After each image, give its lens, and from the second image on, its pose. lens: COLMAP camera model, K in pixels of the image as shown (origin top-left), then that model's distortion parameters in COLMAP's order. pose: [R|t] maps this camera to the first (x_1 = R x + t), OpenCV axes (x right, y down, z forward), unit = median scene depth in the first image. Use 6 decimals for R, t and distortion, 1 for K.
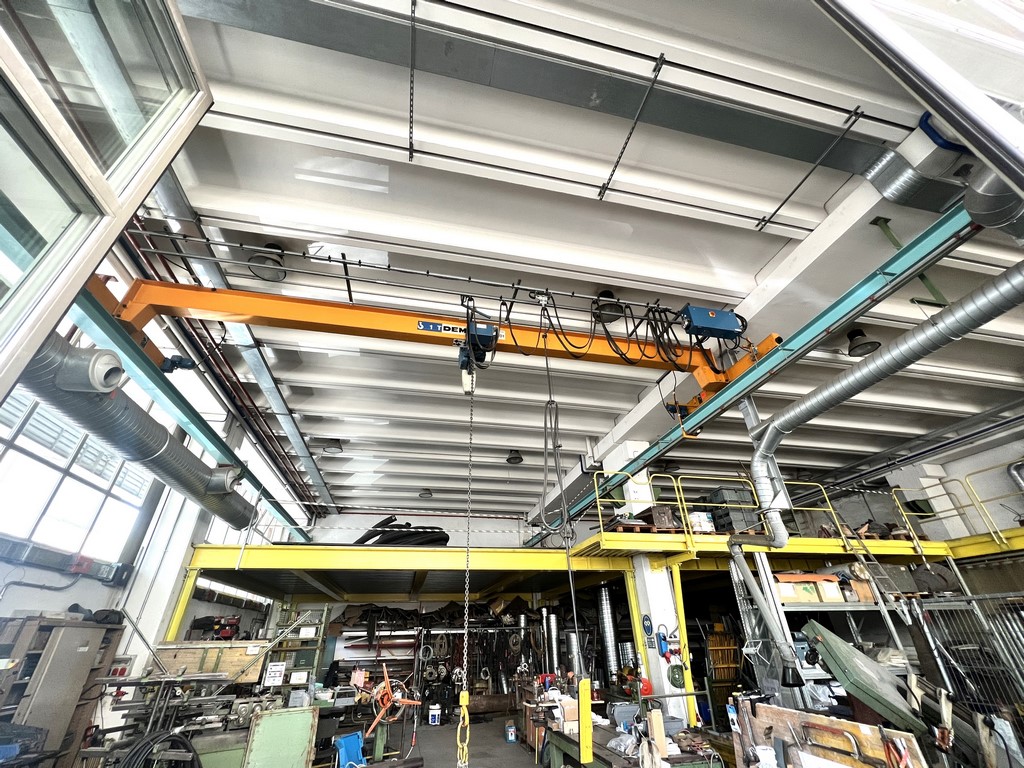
lens RADIAL K [[418.9, 0, 508.2], [0, 418.9, 379.4], [0, 0, 1]] dist [-0.002194, 0.000312]
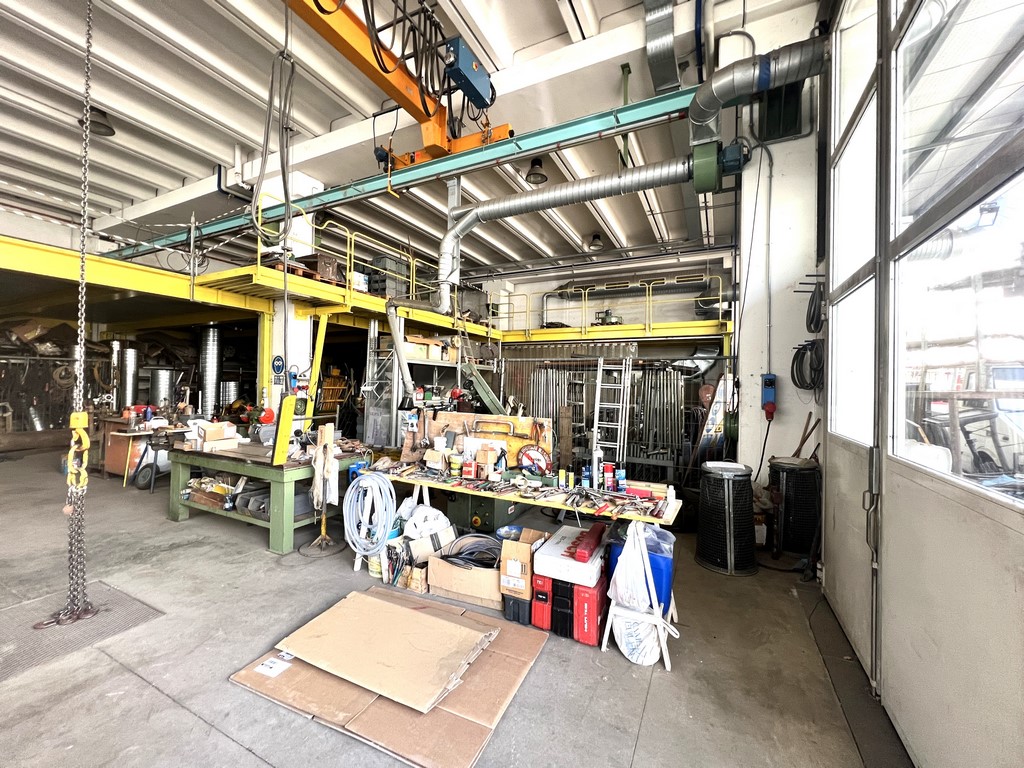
lens RADIAL K [[418.9, 0, 510.3], [0, 418.9, 381.3], [0, 0, 1]] dist [-0.002194, 0.000312]
pose [[0.628124, 0.039816, 0.777094, -0.094538], [-0.432953, 0.847701, 0.306521, 0.076575], [-0.646539, -0.528978, 0.549700, 0.075019]]
